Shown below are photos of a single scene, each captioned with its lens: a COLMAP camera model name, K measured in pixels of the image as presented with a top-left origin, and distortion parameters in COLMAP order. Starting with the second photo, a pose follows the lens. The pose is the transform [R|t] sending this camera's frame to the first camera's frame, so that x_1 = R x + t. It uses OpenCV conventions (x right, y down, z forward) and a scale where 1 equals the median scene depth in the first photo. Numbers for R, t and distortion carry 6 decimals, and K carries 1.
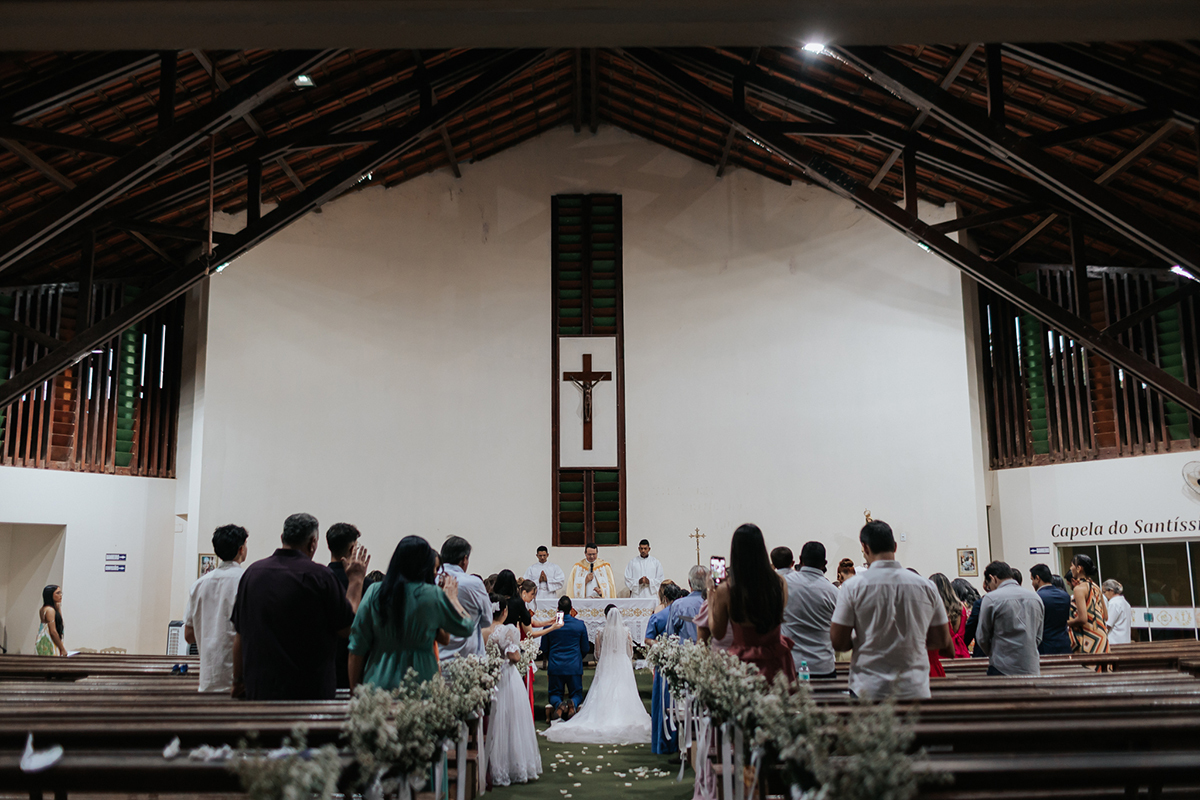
lens RADIAL K [[1175.0, 0, 600.0], [0, 1175.0, 400.0], [0, 0, 1]] dist [0.005454, 0.009169]
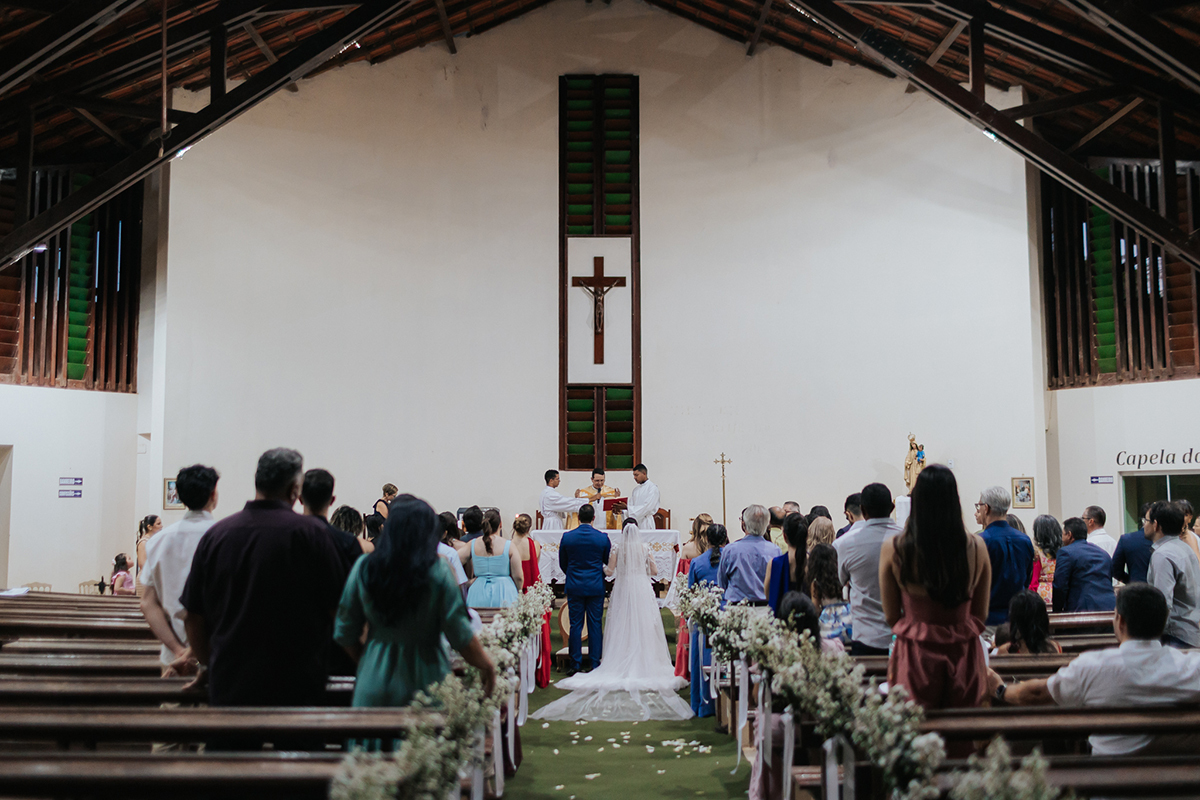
lens RADIAL K [[1175.0, 0, 600.0], [0, 1175.0, 400.0], [0, 0, 1]] dist [0.005454, 0.009169]
pose [[0.999889, 0.006812, 0.013279, -0.022710], [-0.007844, 0.996820, 0.079294, -0.001446], [-0.012696, -0.079390, 0.996763, 0.109799]]
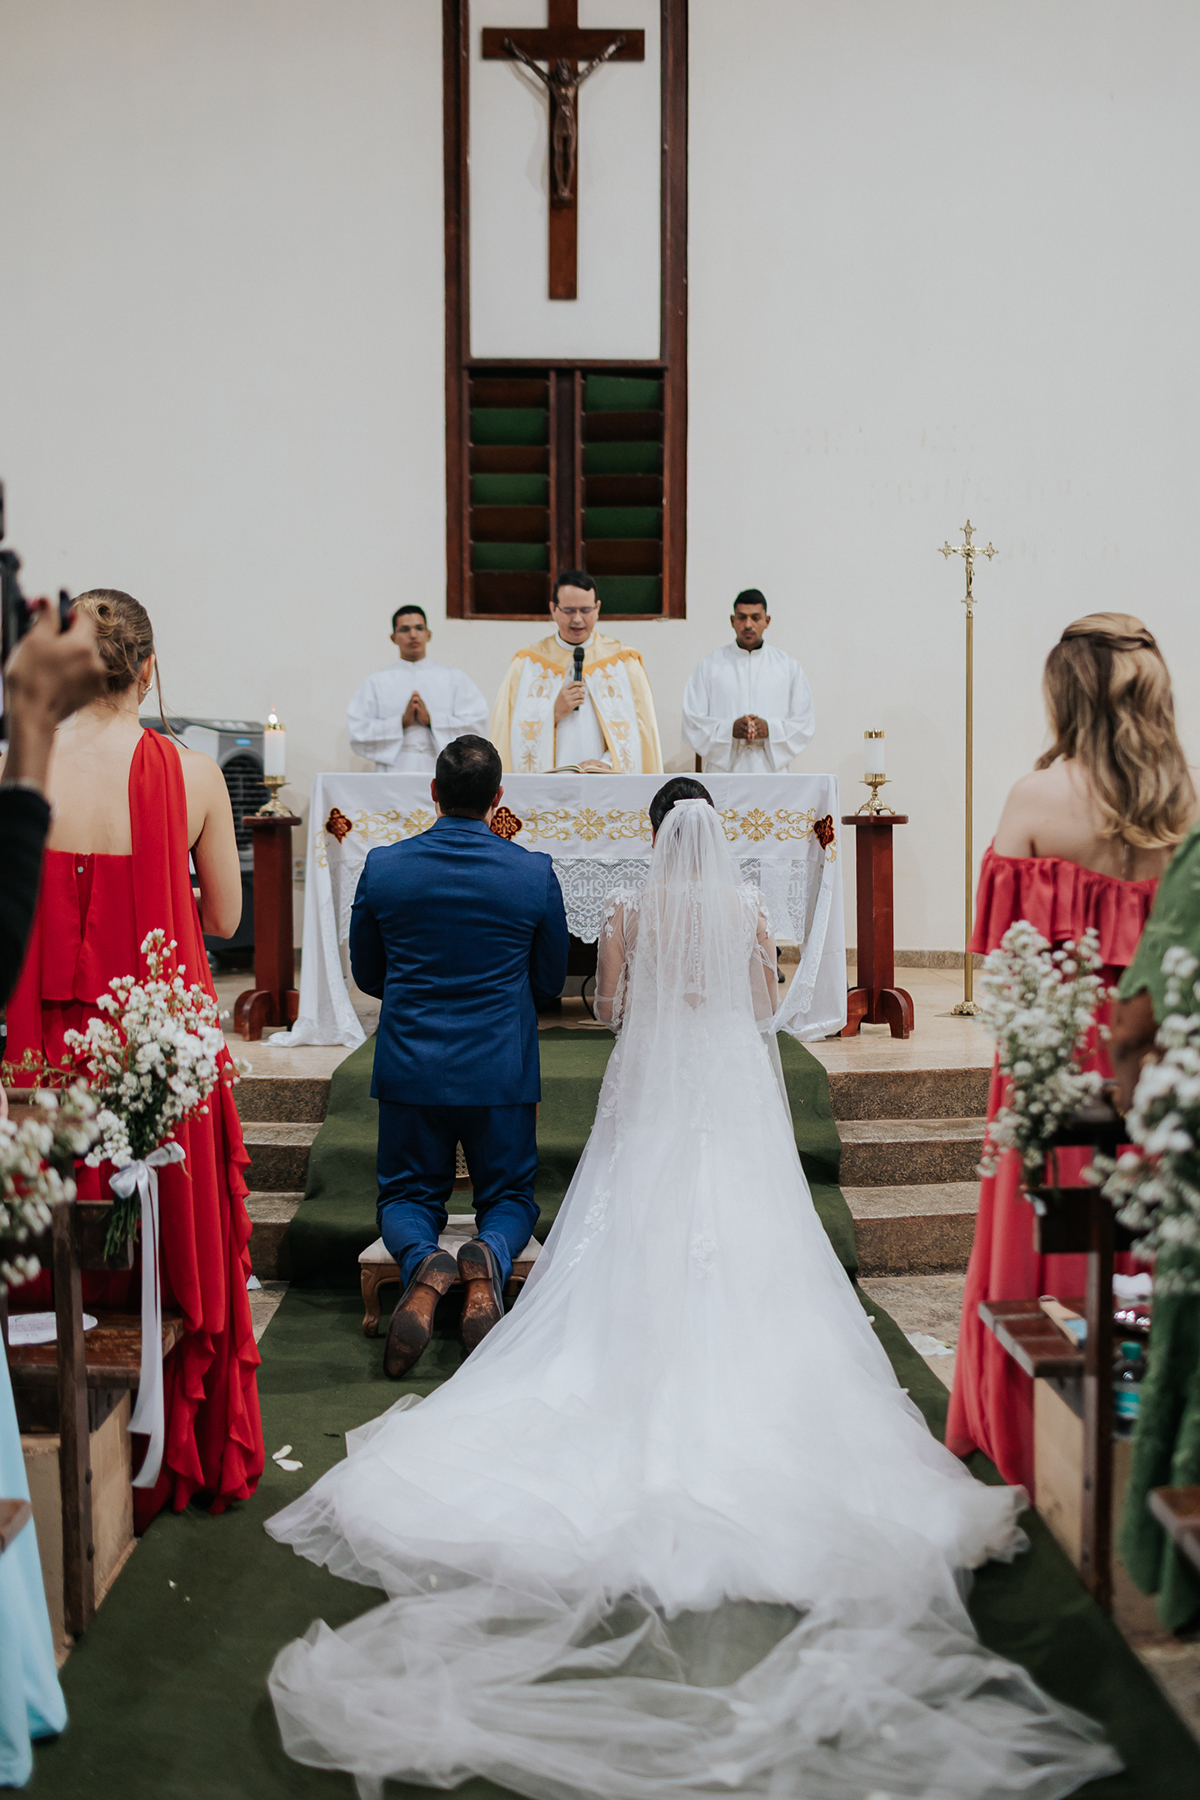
lens RADIAL K [[1762.5, 0, 600.0], [0, 1762.5, 900.0], [0, 0, 1]] dist [0.005454, 0.009169]
pose [[0.999854, 0.007036, 0.015551, -0.007313], [-0.010174, 0.977211, 0.212024, 0.103333], [-0.013705, -0.212151, 0.977141, 0.555024]]
